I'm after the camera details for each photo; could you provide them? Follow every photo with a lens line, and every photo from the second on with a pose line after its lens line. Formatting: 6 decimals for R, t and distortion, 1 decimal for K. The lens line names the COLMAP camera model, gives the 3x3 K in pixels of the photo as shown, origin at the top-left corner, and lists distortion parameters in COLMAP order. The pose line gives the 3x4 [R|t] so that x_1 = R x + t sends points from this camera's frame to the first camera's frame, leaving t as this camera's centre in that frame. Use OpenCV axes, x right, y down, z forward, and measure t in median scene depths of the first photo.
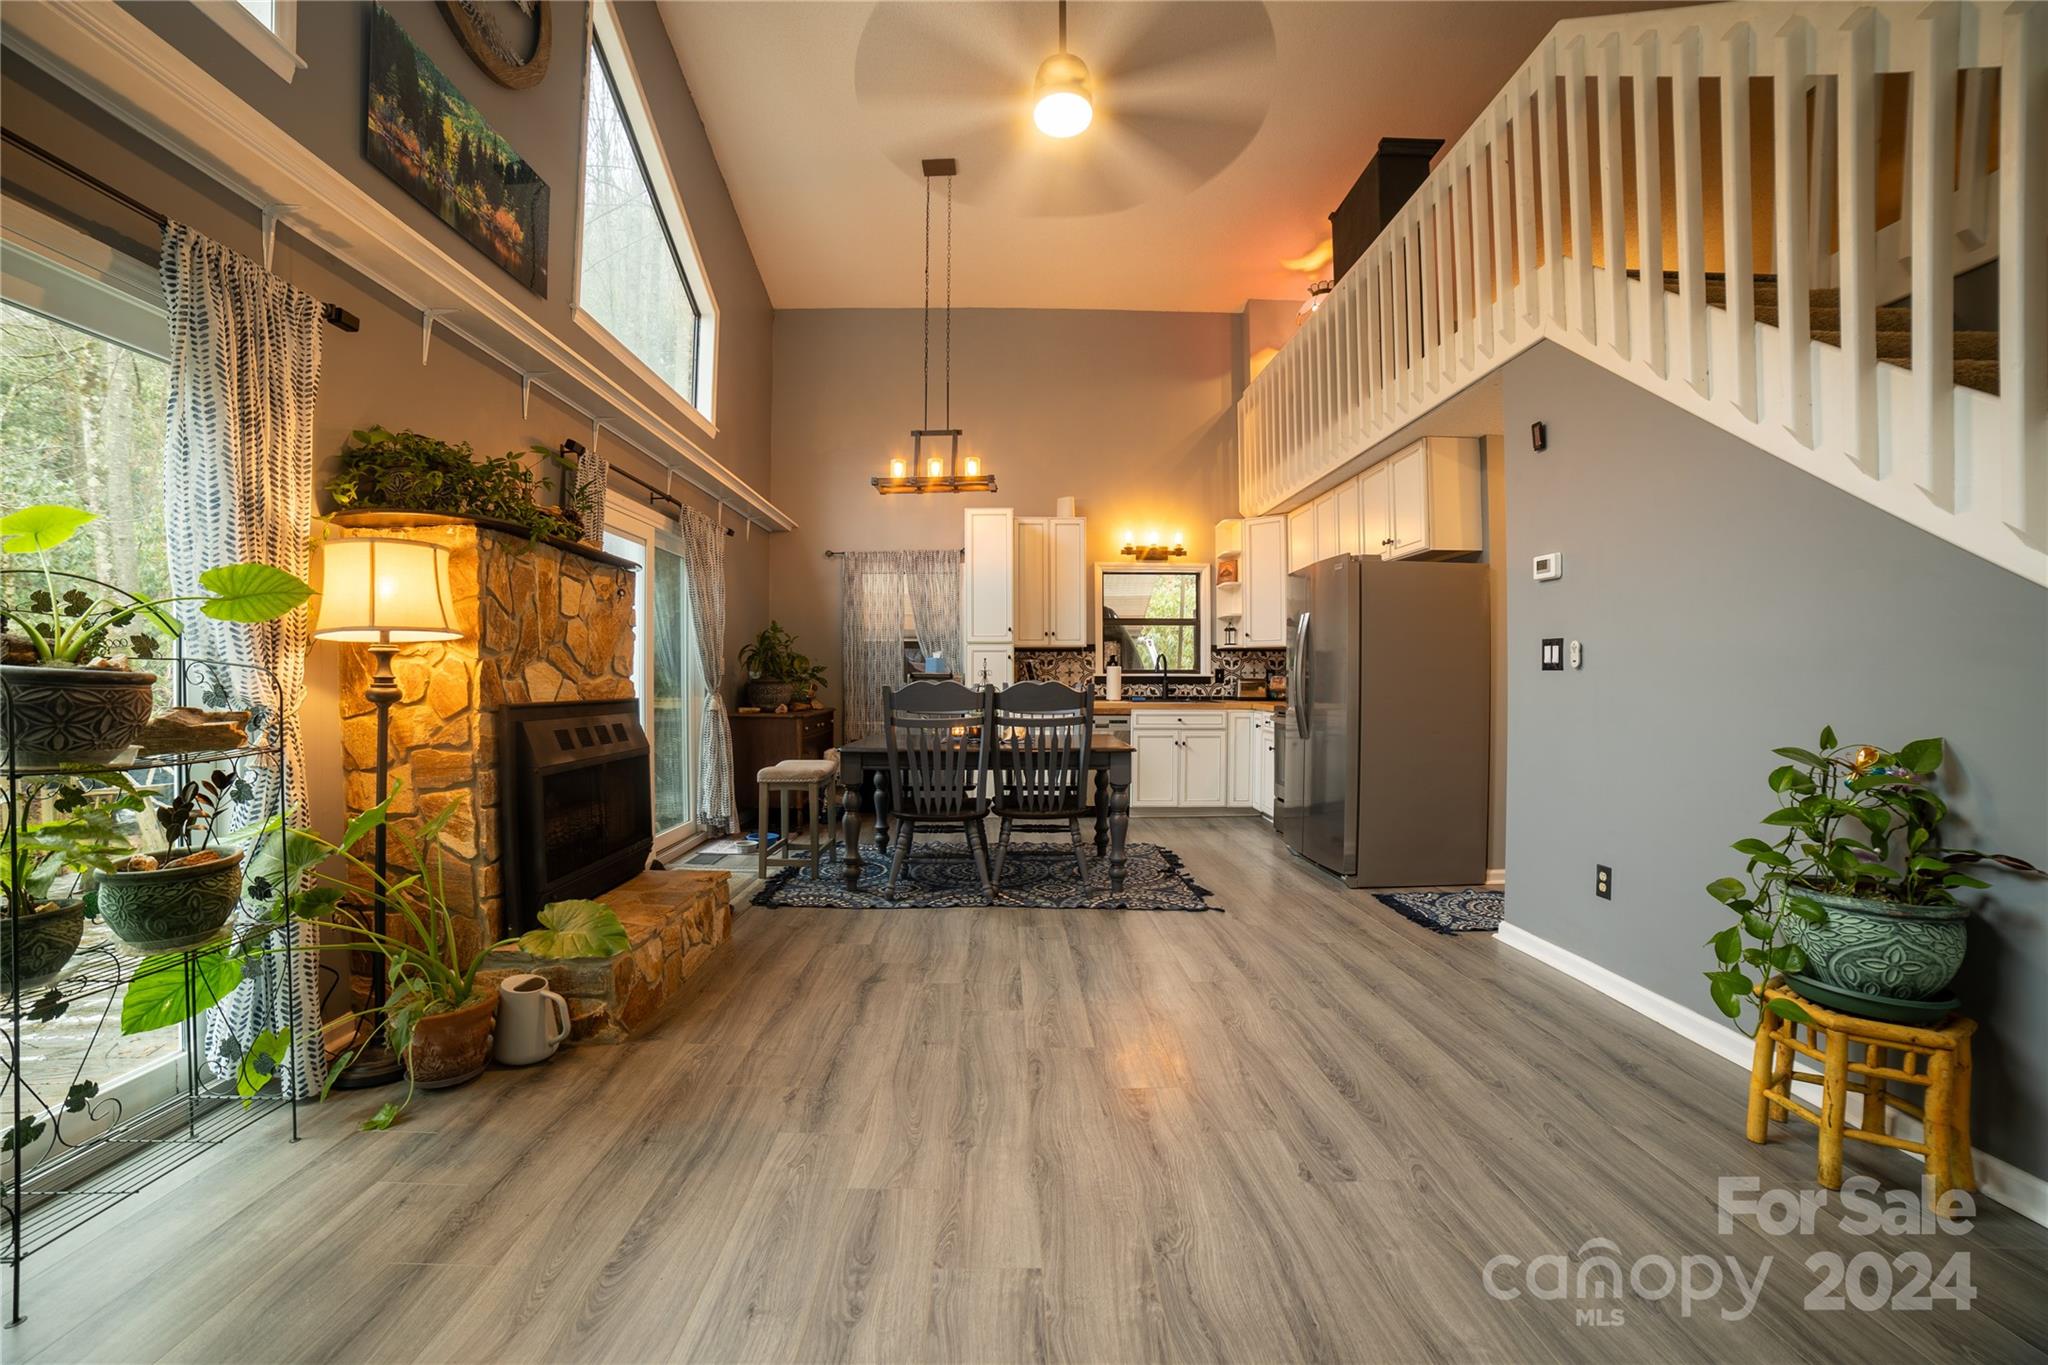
lens RADIAL K [[814.8, 0, 1013.7], [0, 814.8, 678.4], [0, 0, 1]] dist [-0.093826, 0.028445]
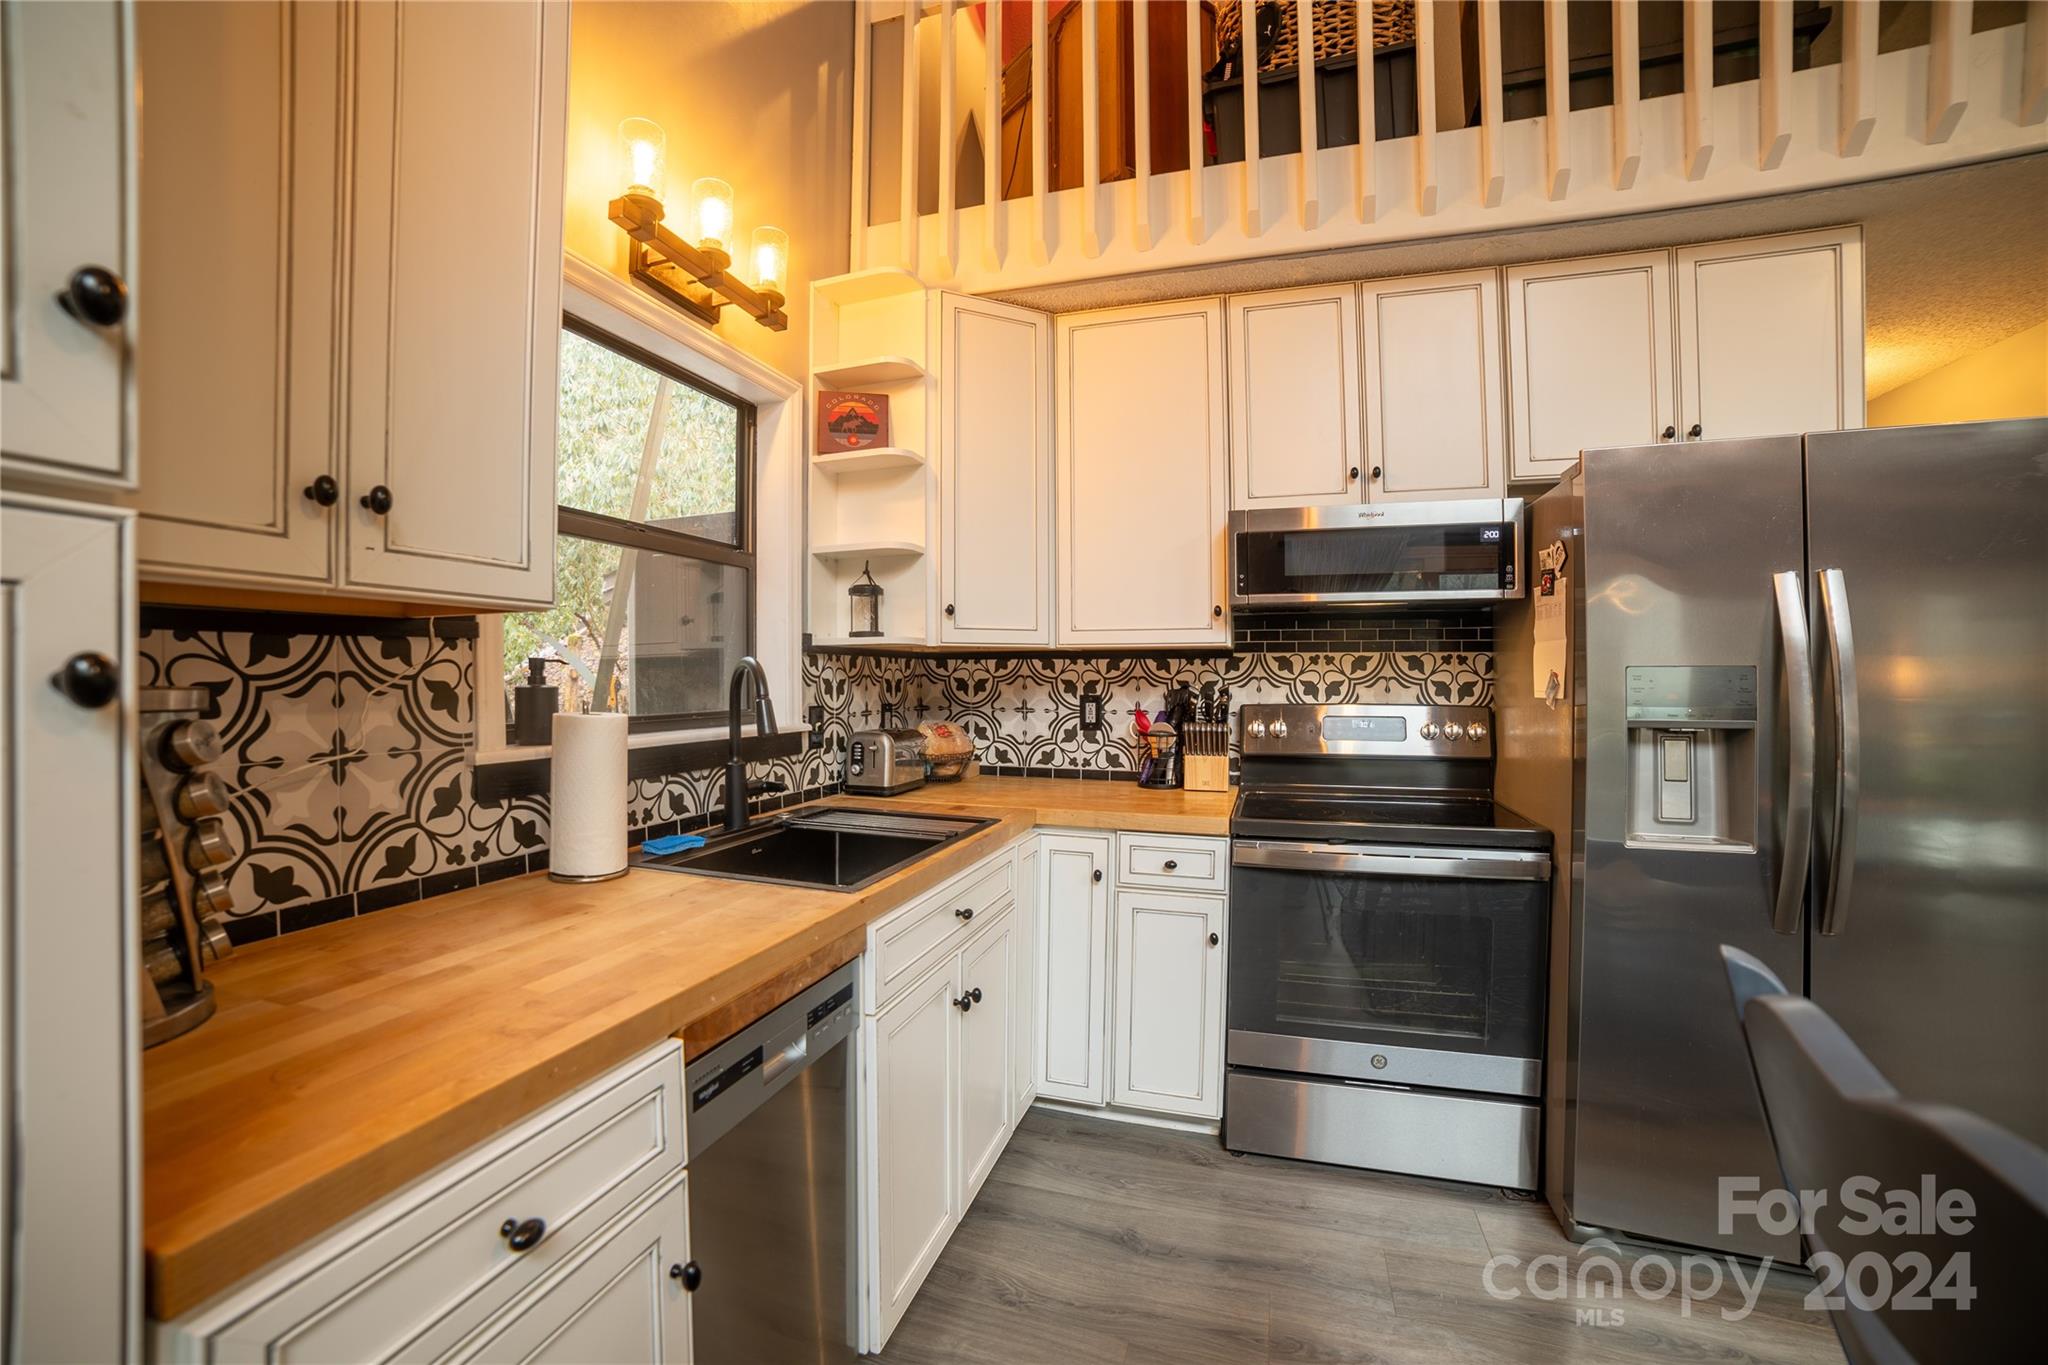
lens RADIAL K [[825.8, 0, 1015.2], [0, 825.8, 680.6], [0, 0, 1]] dist [-0.113021, 0.043734]
pose [[0.324900, -0.004741, 0.945736, -0.040246], [0.002073, 0.999989, 0.004301, -0.024448], [-0.945746, 0.000563, 0.324906, 0.841900]]
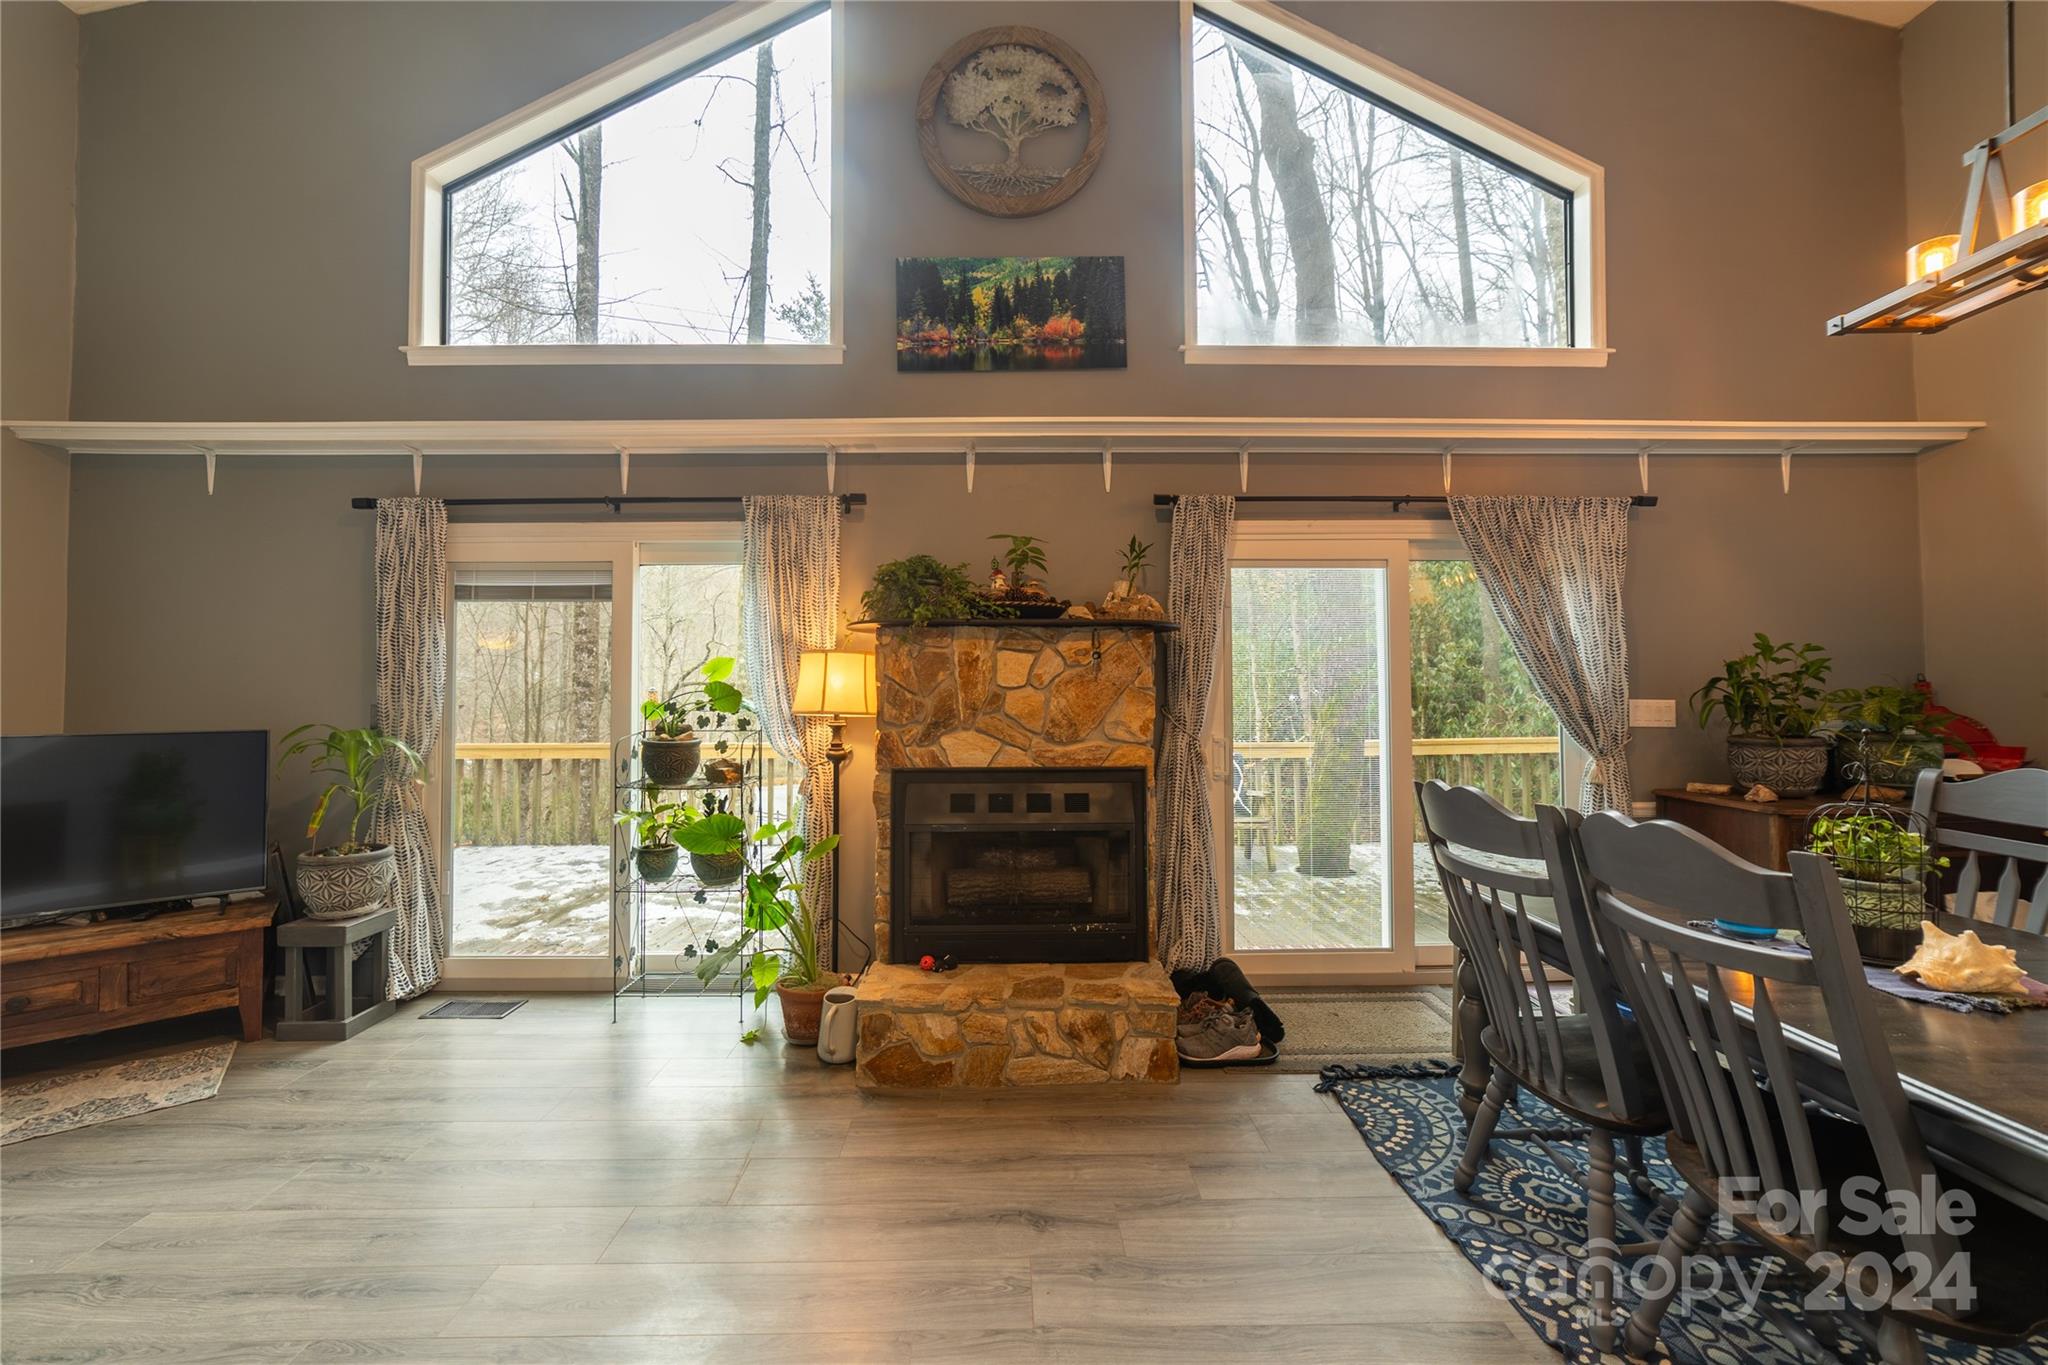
lens RADIAL K [[805.8, 0, 1019.7], [0, 805.8, 671.2], [0, 0, 1]] dist [-0.028583, 0.012398]
pose [[-0.000132, -0.028147, -0.999604, 0.218032], [0.006741, 0.999581, -0.028147, -0.028754], [0.999977, -0.006742, 0.000058, 0.422836]]
